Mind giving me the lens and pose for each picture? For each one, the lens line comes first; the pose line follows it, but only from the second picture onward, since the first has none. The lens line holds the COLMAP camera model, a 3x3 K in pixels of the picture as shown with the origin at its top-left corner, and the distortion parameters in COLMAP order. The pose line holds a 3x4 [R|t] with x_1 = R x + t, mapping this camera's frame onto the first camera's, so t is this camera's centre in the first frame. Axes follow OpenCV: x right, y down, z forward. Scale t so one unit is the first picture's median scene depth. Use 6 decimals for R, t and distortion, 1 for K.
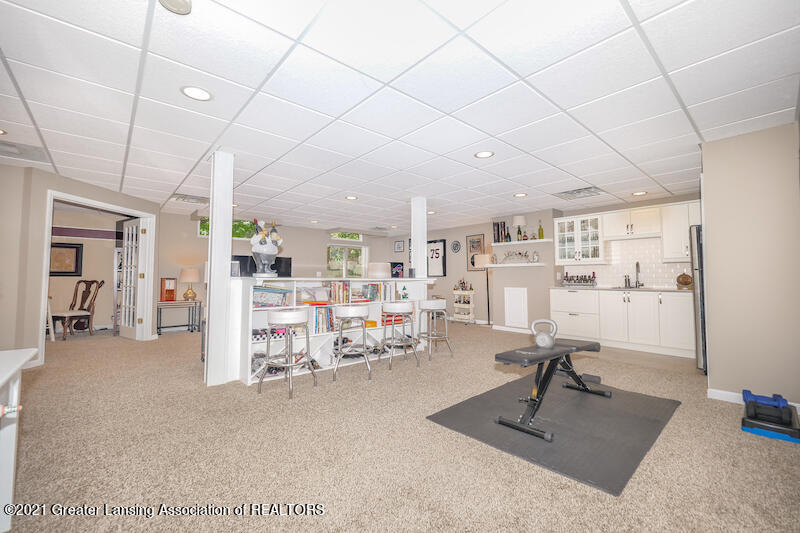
lens RADIAL K [[336.7, 0, 399.6], [0, 336.7, 263.3], [0, 0, 1]] dist [0.000795, -0.000037]
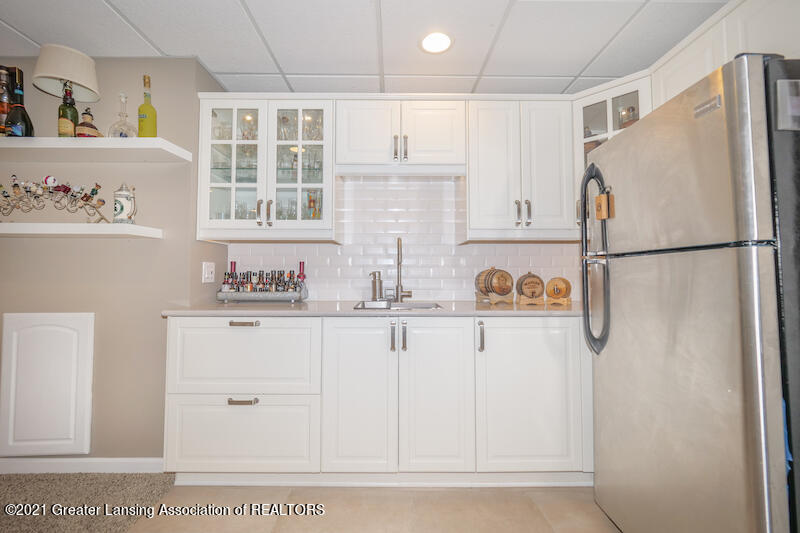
lens RADIAL K [[336.7, 0, 399.6], [0, 336.7, 263.3], [0, 0, 1]] dist [0.000795, -0.000037]
pose [[0.647661, 0.028351, 0.761401, 0.354971], [-0.036047, 0.999329, -0.006549, 0.025553], [-0.761075, -0.023204, 0.648249, 0.666463]]
